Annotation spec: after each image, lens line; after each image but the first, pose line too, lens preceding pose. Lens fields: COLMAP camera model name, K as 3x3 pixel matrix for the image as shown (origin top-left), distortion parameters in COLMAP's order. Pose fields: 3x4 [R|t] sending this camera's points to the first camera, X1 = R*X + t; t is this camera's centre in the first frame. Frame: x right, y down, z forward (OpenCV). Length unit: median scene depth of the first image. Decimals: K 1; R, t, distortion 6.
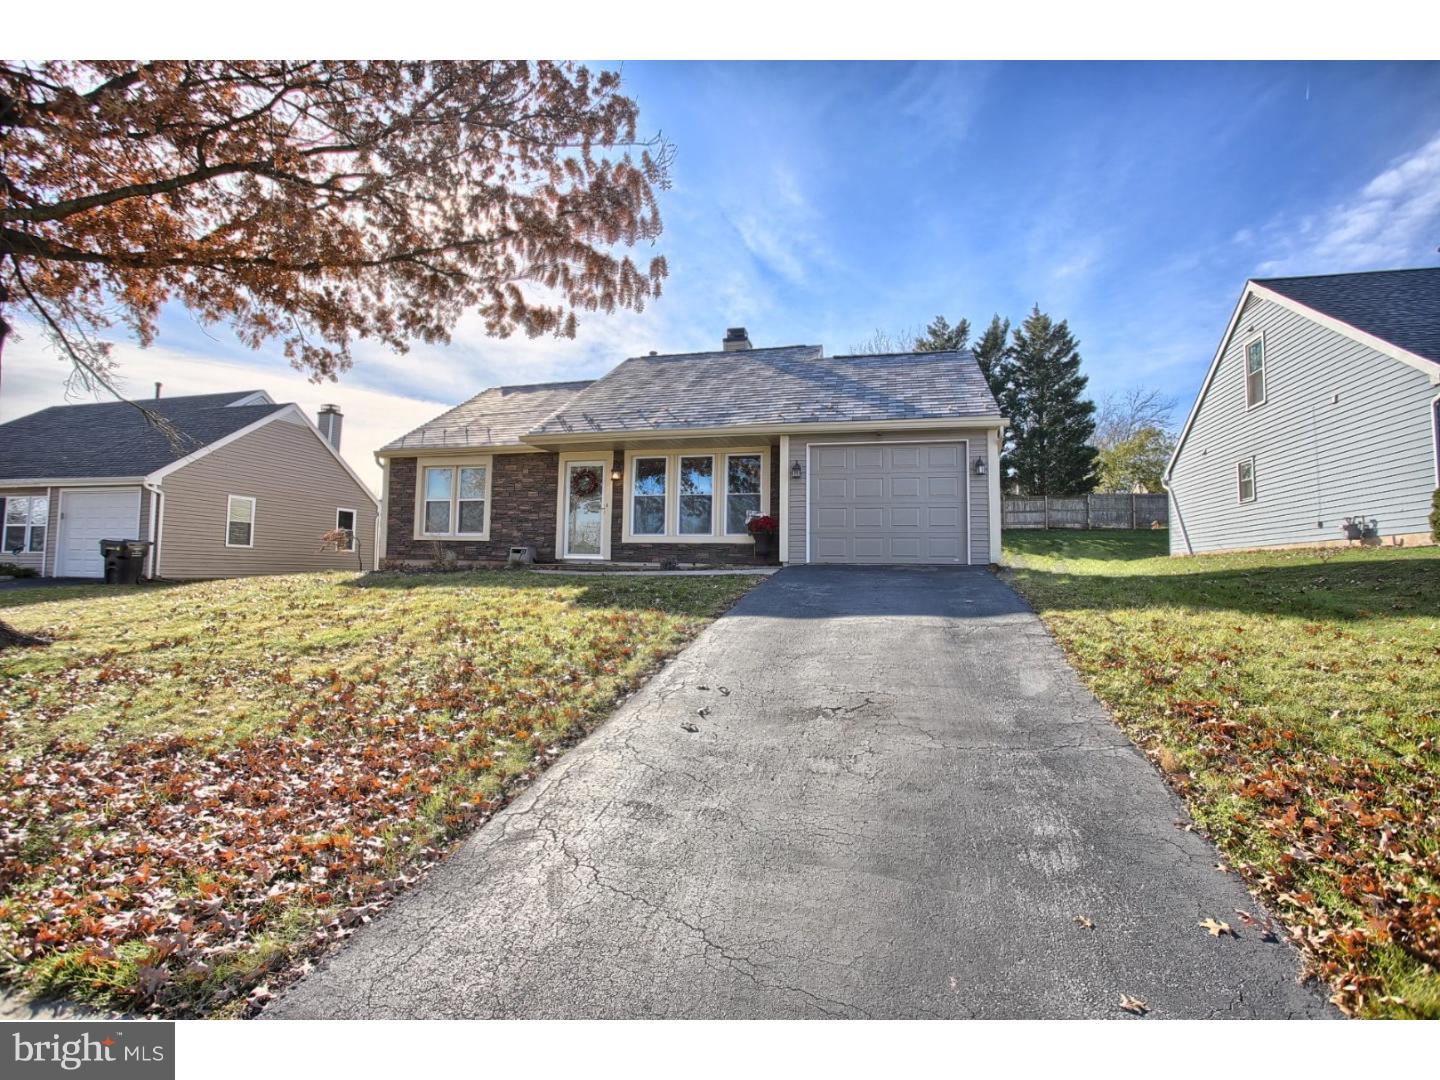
lens RADIAL K [[705.1, 0, 709.5], [0, 705.1, 530.4], [0, 0, 1]] dist [-0.086598, 0.034540]
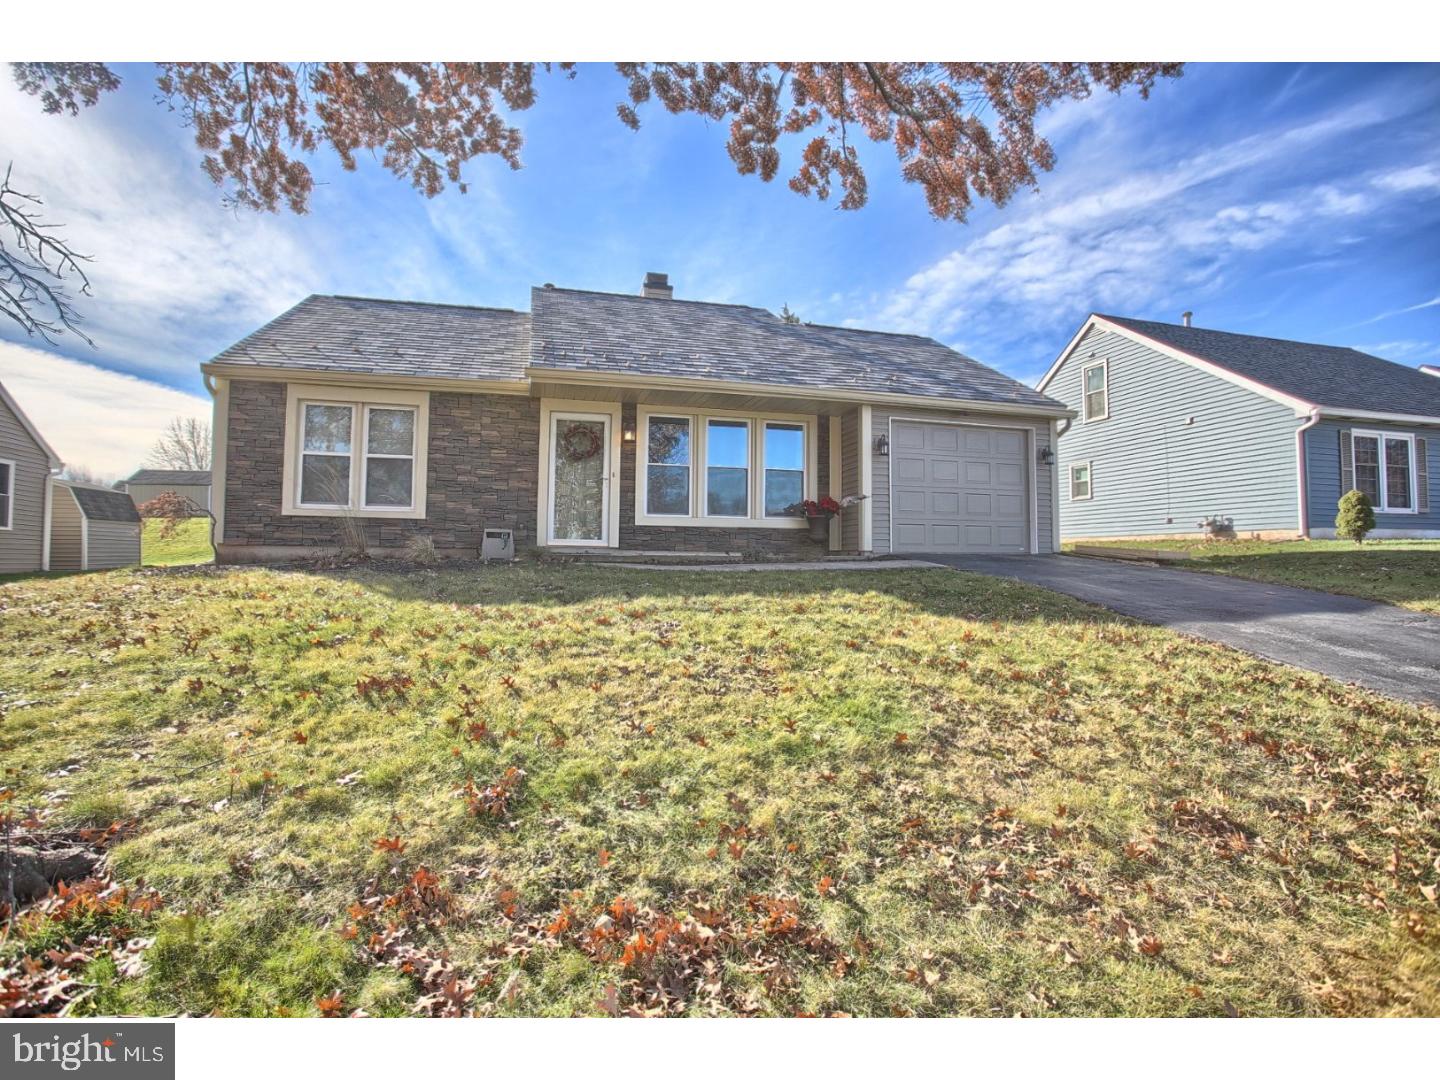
lens RADIAL K [[705.1, 0, 709.5], [0, 705.1, 530.4], [0, 0, 1]] dist [-0.086598, 0.034540]
pose [[0.870551, 0.012770, 0.491913, -0.421899], [-0.025580, 0.999486, 0.019324, 0.006182], [-0.491413, -0.029406, 0.870430, 0.298773]]
